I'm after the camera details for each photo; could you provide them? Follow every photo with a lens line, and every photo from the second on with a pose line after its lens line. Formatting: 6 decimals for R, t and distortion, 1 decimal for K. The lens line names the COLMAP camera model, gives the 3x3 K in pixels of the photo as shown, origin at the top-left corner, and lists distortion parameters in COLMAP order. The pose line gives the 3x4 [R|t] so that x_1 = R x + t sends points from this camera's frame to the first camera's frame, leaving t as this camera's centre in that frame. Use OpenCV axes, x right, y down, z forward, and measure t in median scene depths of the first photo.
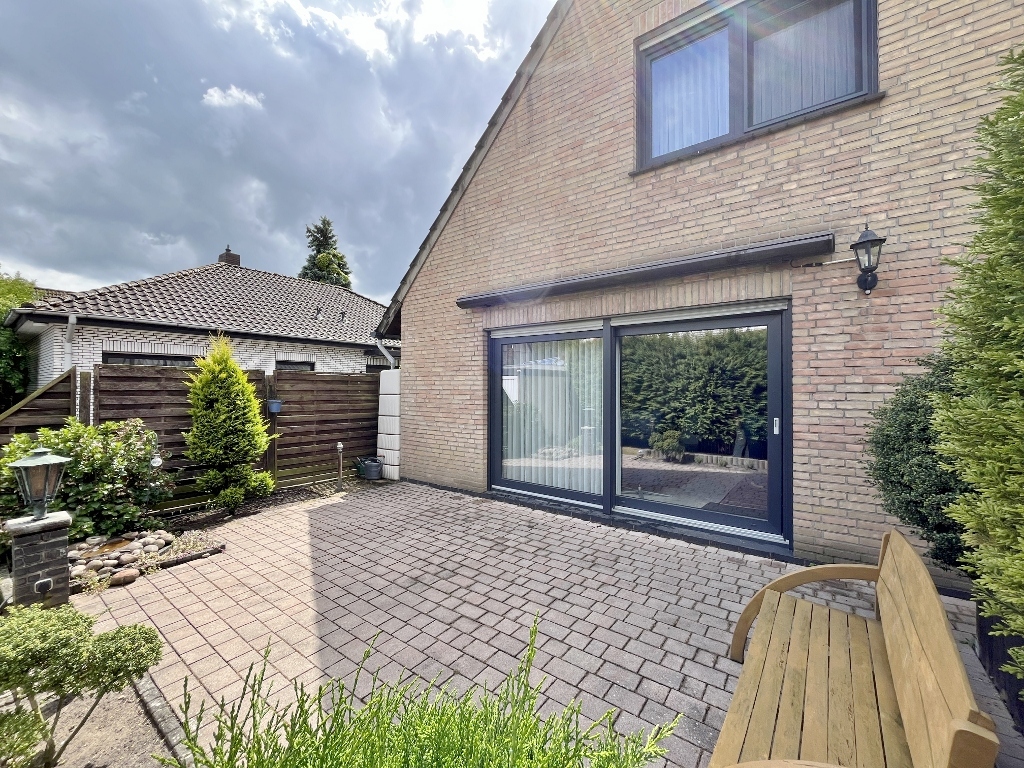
lens RADIAL K [[415.6, 0, 515.6], [0, 415.6, 385.7], [0, 0, 1]] dist [-0.004644, -0.000295]
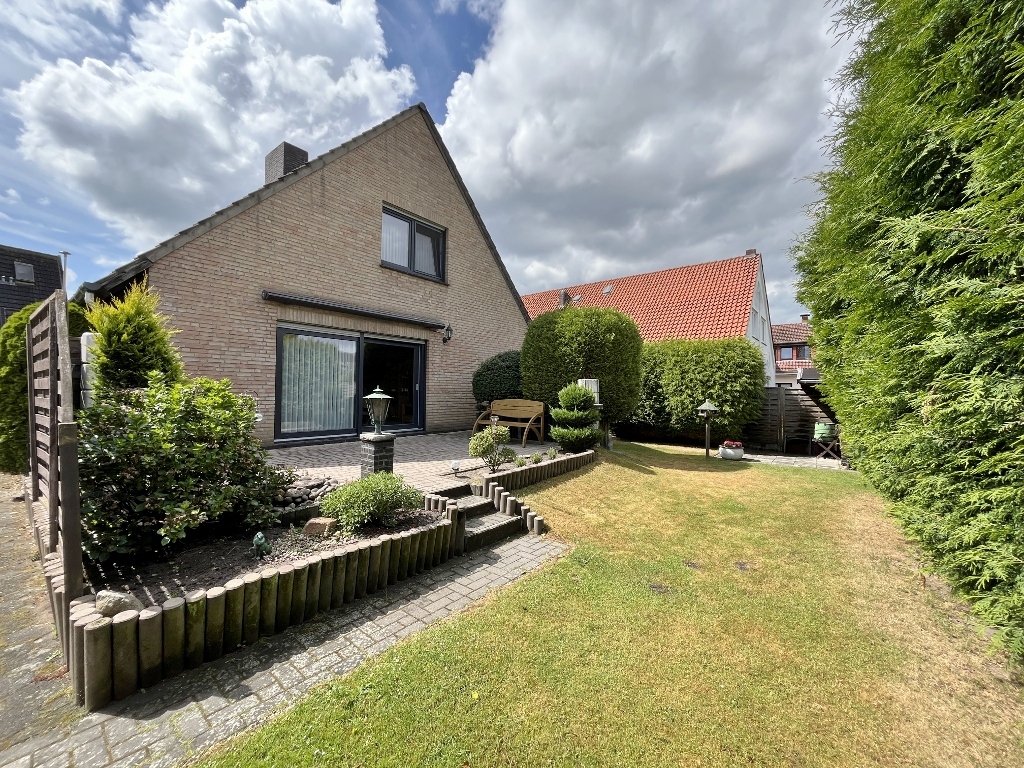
lens RADIAL K [[415.6, 0, 511.0], [0, 415.6, 387.6], [0, 0, 1]] dist [-0.004644, -0.000295]
pose [[0.016324, 0.005296, 0.999853, -1.671972], [-0.019100, 0.999805, -0.004984, 0.086120], [-0.999684, -0.019016, 0.016422, 0.297376]]
